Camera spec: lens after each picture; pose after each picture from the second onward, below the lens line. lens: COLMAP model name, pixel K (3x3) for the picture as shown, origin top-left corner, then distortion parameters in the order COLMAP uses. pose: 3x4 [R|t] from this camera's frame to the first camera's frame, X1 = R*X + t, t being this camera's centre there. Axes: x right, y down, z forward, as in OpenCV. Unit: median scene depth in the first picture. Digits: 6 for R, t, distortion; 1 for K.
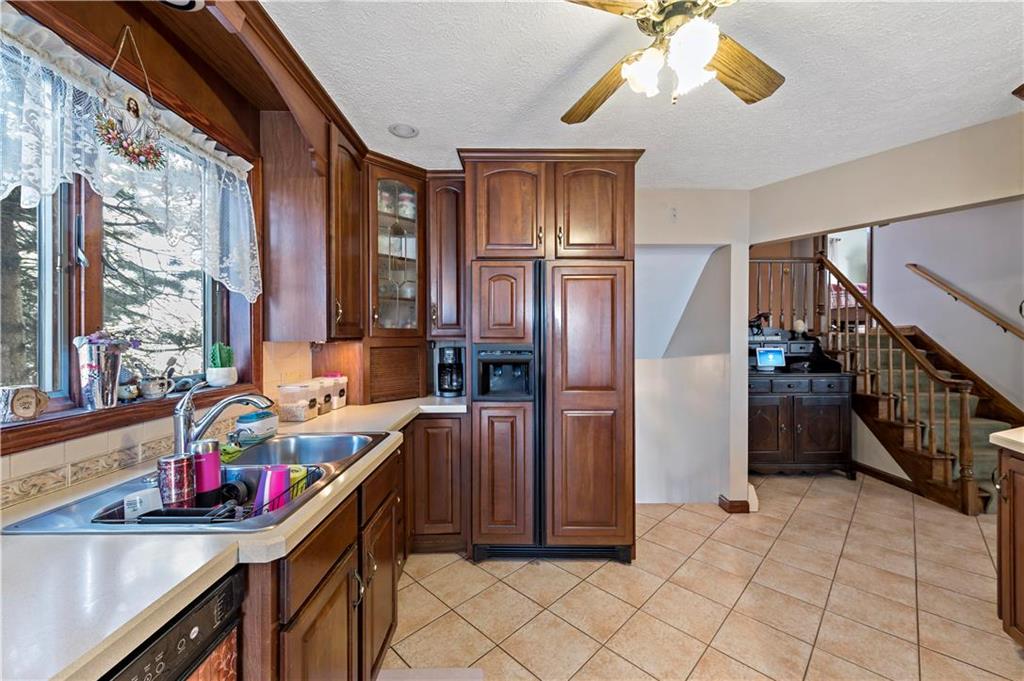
lens RADIAL K [[405.6, 0, 516.0], [0, 405.6, 339.2], [0, 0, 1]] dist [0.009176, -0.000615]
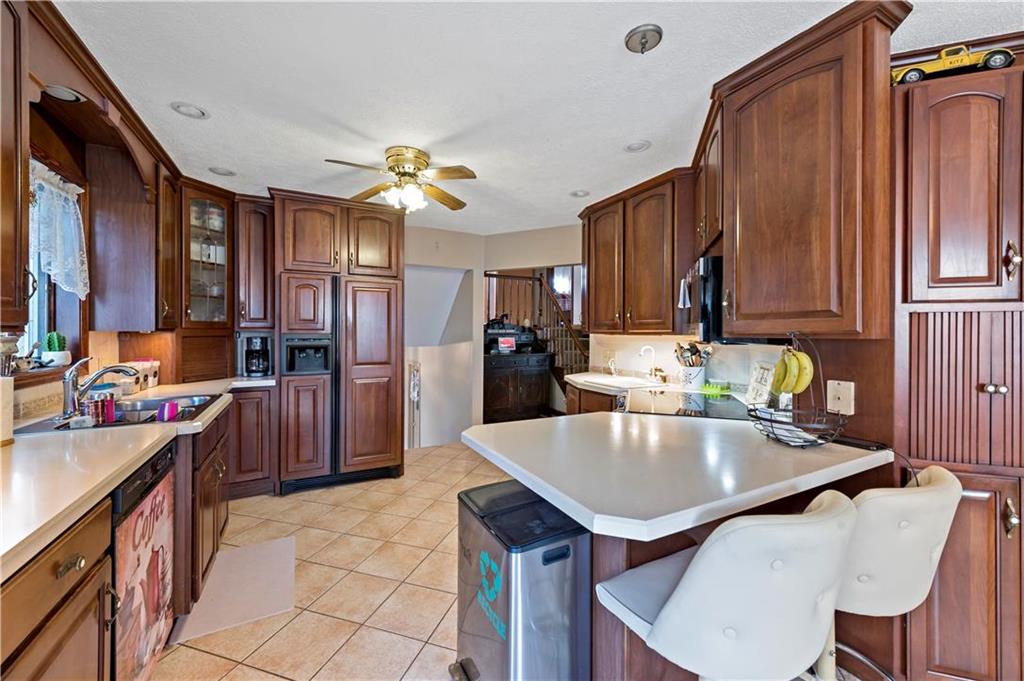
lens RADIAL K [[405.6, 0, 515.9], [0, 405.6, 333.7], [0, 0, 1]] dist [0.009176, -0.000615]
pose [[0.891608, 0.003225, 0.452797, -0.024059], [-0.005518, 0.999978, 0.003743, 0.001479], [-0.452775, -0.005836, 0.891606, -0.556903]]
